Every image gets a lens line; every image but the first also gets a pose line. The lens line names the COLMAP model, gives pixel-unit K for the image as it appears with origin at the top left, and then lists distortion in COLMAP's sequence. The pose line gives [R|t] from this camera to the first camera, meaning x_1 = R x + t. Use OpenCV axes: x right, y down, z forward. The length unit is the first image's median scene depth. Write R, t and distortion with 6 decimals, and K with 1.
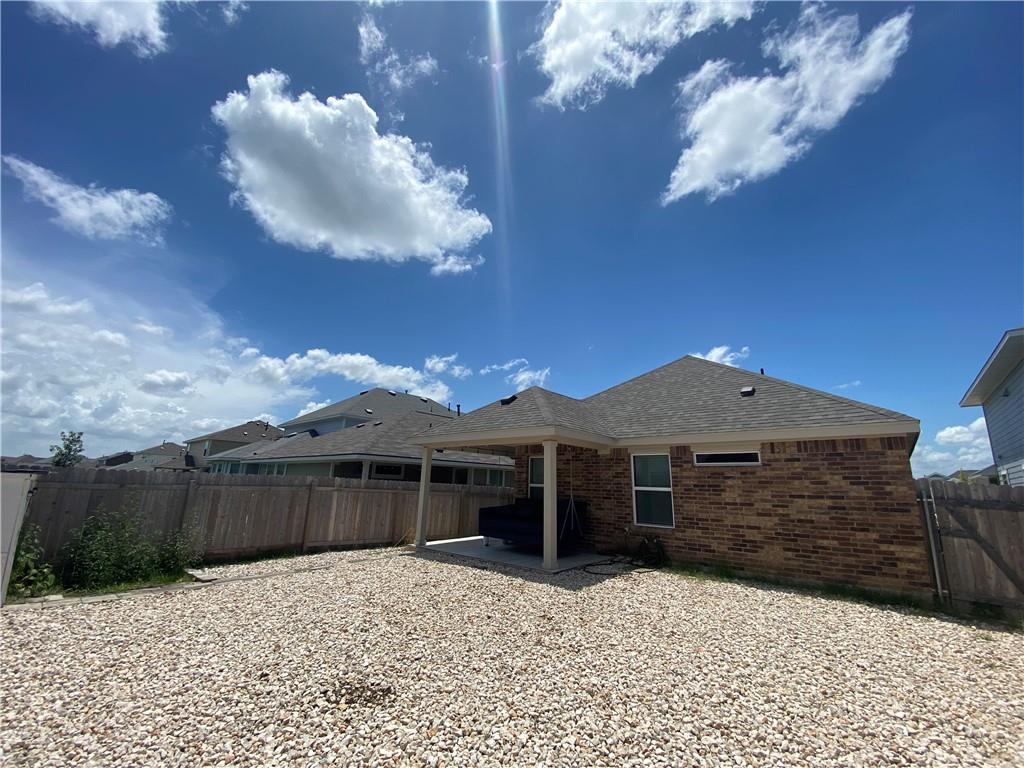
lens RADIAL K [[424.4, 0, 512.0], [0, 424.4, 384.0], [0, 0, 1]] dist [0.023380, -0.024809]
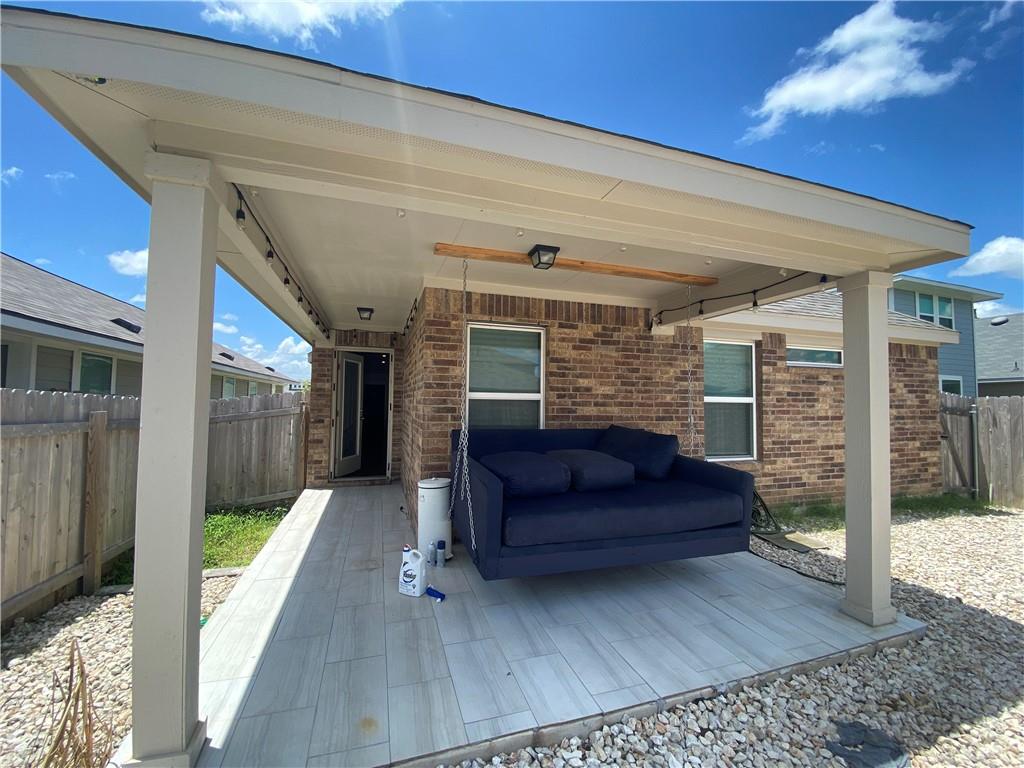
lens RADIAL K [[424.4, 0, 512.0], [0, 424.4, 384.0], [0, 0, 1]] dist [0.023380, -0.024809]
pose [[0.514531, 0.015559, 0.857330, -0.376457], [-0.198093, 0.974946, 0.101192, 0.250322], [-0.834276, -0.221897, 0.504722, 1.065919]]
